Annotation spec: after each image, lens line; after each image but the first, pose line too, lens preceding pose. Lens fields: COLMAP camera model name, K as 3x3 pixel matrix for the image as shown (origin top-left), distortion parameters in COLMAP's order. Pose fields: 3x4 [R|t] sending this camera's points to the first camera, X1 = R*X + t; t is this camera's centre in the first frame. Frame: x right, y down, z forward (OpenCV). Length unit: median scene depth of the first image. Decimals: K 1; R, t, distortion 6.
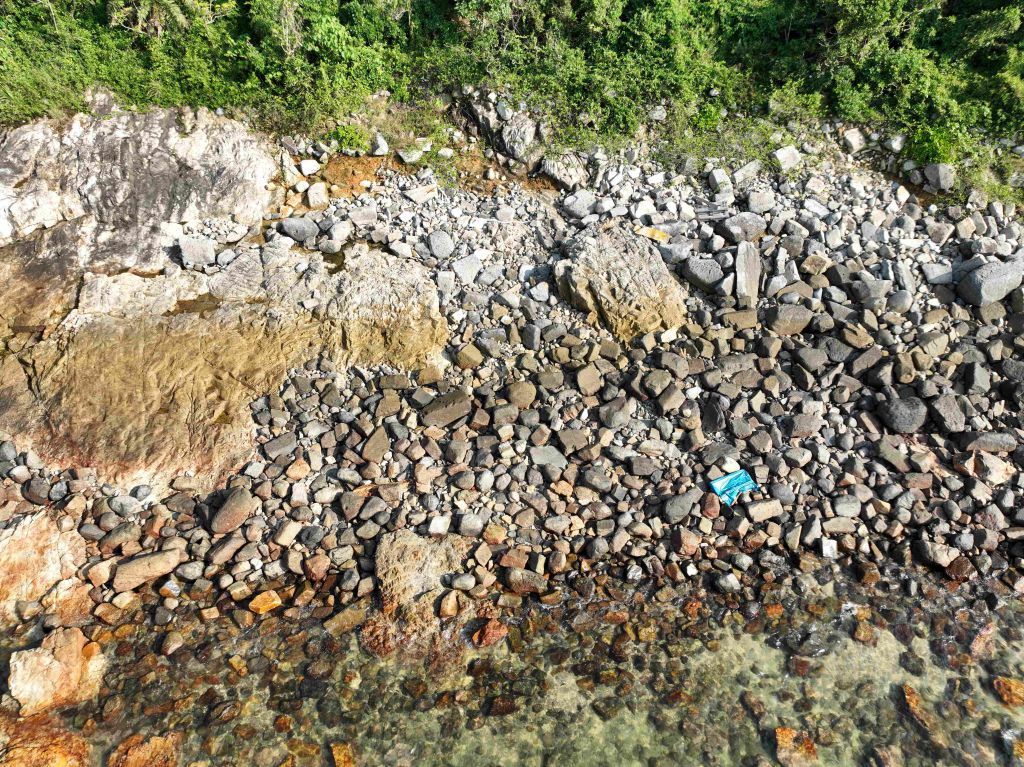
lens RADIAL K [[713.6, 0, 515.6], [0, 713.6, 379.6], [0, 0, 1]] dist [0.004556, 0.005368]
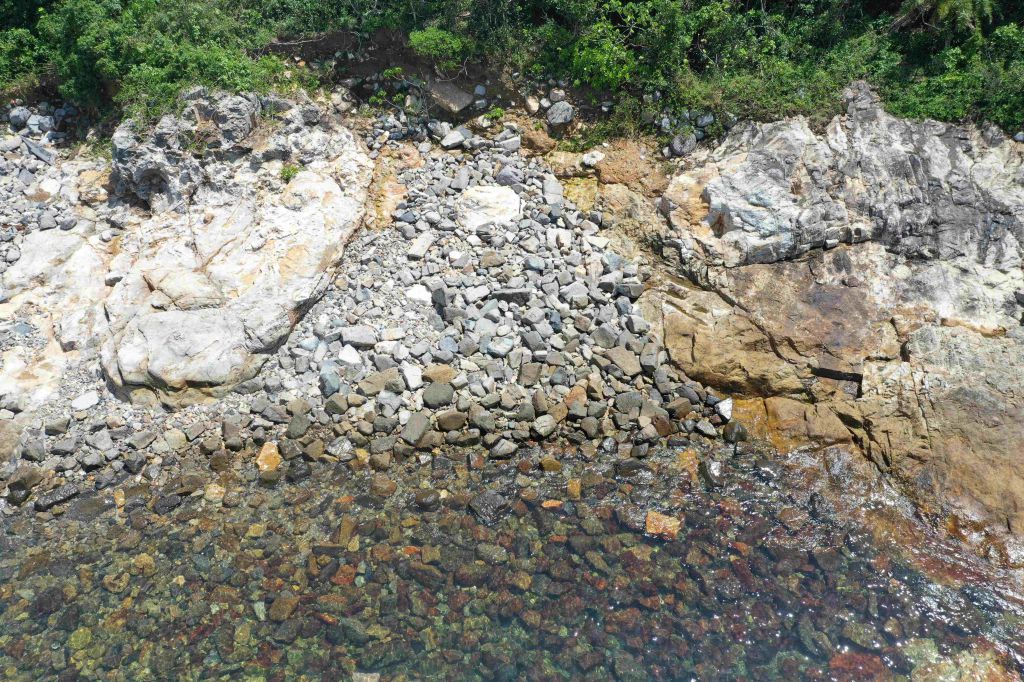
lens RADIAL K [[796.2, 0, 510.4], [0, 796.2, 344.3], [0, 0, 1]] dist [-0.015405, 0.000798]
pose [[0.948837, 0.202149, -0.242578, -0.727506], [-0.224841, 0.971912, -0.069530, 0.034050], [0.221709, 0.120514, 0.967637, 0.069306]]
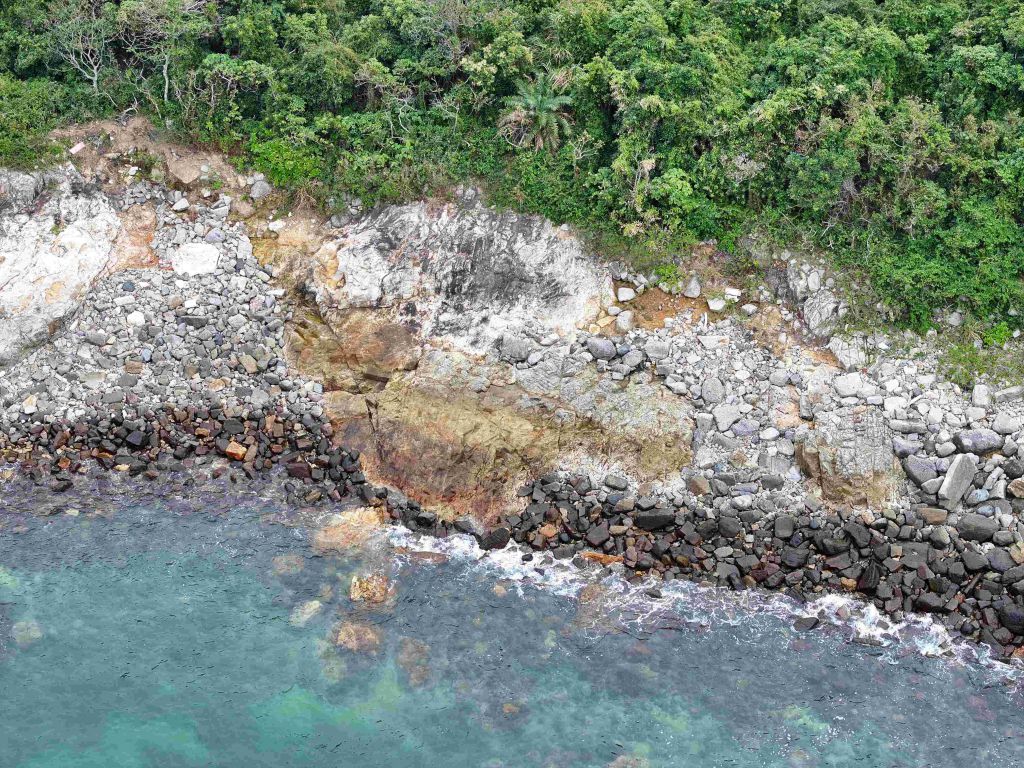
lens RADIAL K [[2035.7, 0, 512.0], [0, 2035.7, 384.0], [0, 0, 1]] dist [-0.273594, 1.789605]
pose [[0.916080, 0.236566, -0.323780, 0.618604], [-0.283889, 0.952867, -0.107015, 0.225848], [0.283203, 0.189952, 0.940061, -2.033106]]
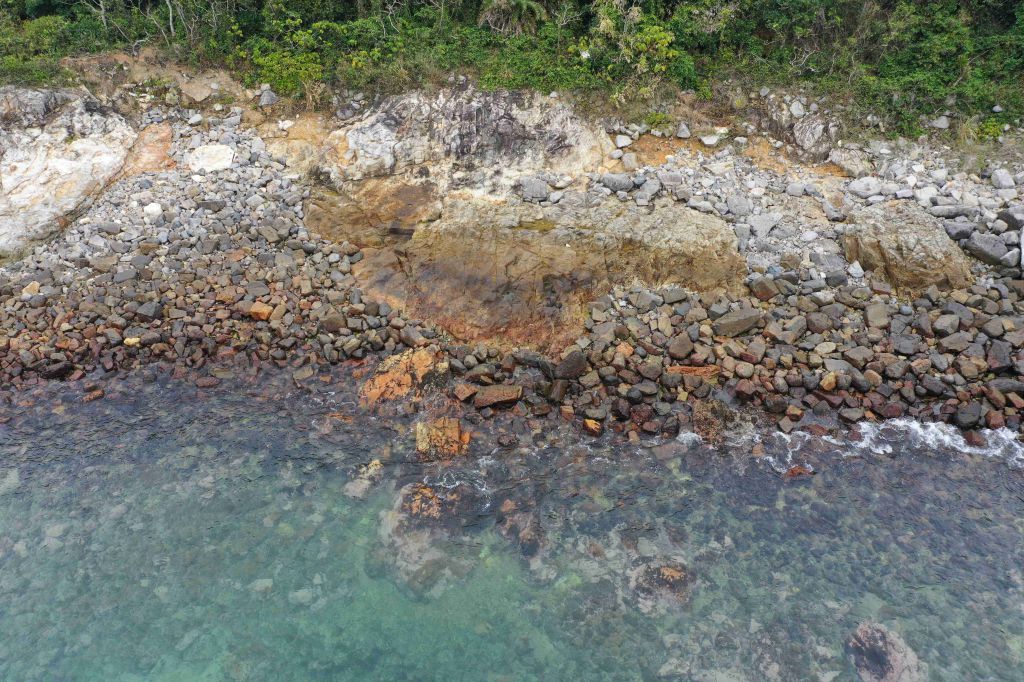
lens RADIAL K [[796.2, 0, 510.4], [0, 796.2, 344.3], [0, 0, 1]] dist [-0.015405, 0.000798]
pose [[0.971296, 0.126515, -0.201442, -0.167657], [-0.161177, 0.972837, -0.166163, 0.288284], [0.174948, 0.193861, 0.965304, -0.244897]]
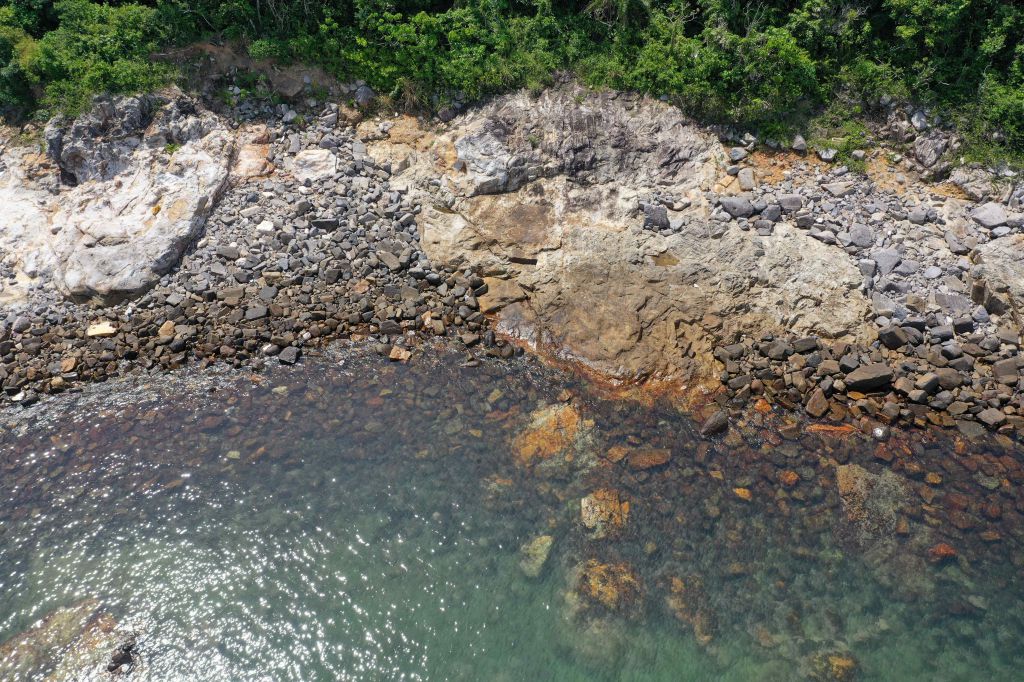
lens RADIAL K [[802.7, 0, 512.0], [0, 802.7, 341.0], [0, 0, 1]] dist [0.002287, -0.002158]
pose [[0.972178, 0.155182, -0.175465, -0.382602], [-0.158259, 0.987391, -0.003597, 0.069414], [0.172695, 0.031266, 0.984479, -0.351766]]
